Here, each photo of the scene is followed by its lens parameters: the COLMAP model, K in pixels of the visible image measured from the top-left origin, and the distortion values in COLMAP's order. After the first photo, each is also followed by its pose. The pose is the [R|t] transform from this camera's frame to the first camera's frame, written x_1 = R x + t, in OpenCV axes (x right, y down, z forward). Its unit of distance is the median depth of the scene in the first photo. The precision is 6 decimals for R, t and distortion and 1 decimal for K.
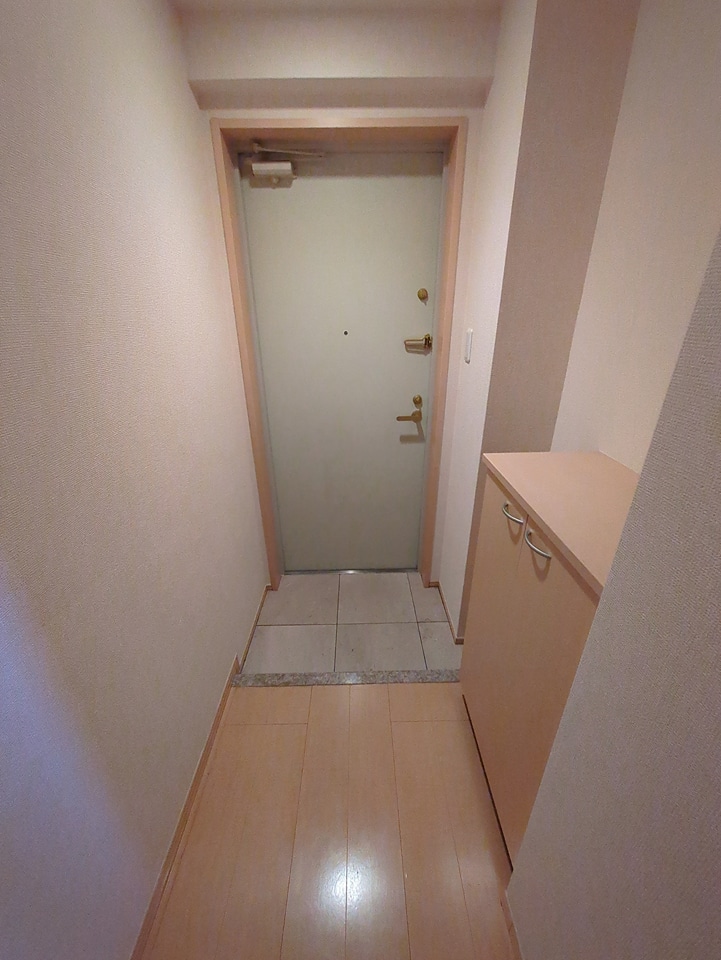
lens RADIAL K [[381.4, 0, 360.5], [0, 381.4, 480.0], [0, 0, 1]] dist [0.005739, 0.000279]
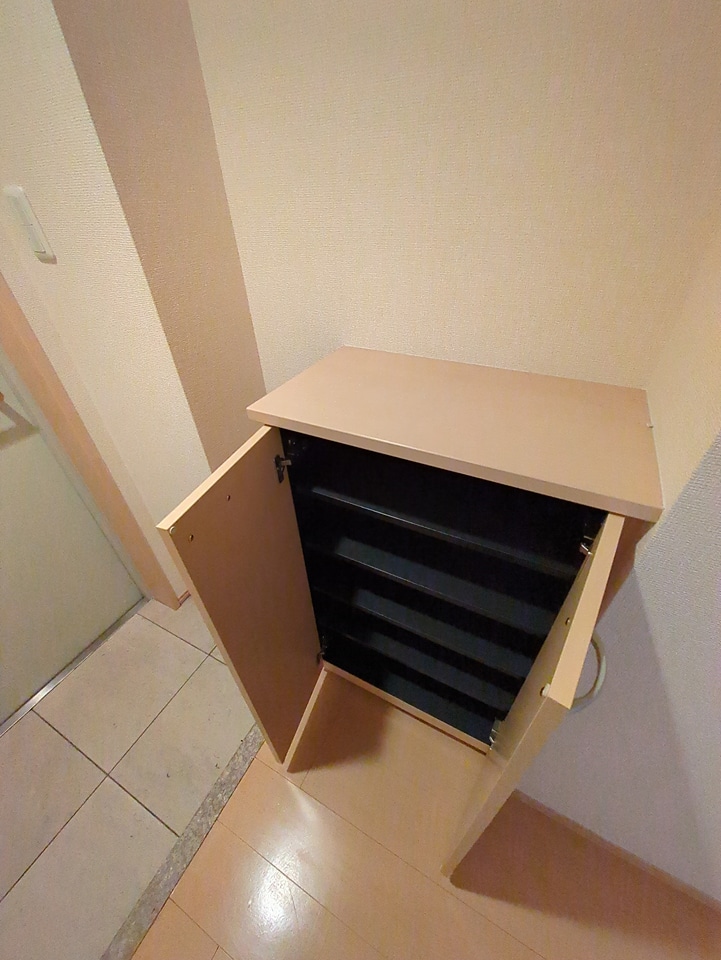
lens RADIAL K [[381.4, 0, 360.5], [0, 381.4, 480.0], [0, 0, 1]] dist [0.005739, 0.000279]
pose [[0.469544, -0.549676, 0.690931, -0.036888], [0.384617, 0.831750, 0.400327, -0.085918], [-0.794732, 0.077772, 0.601958, 0.300563]]
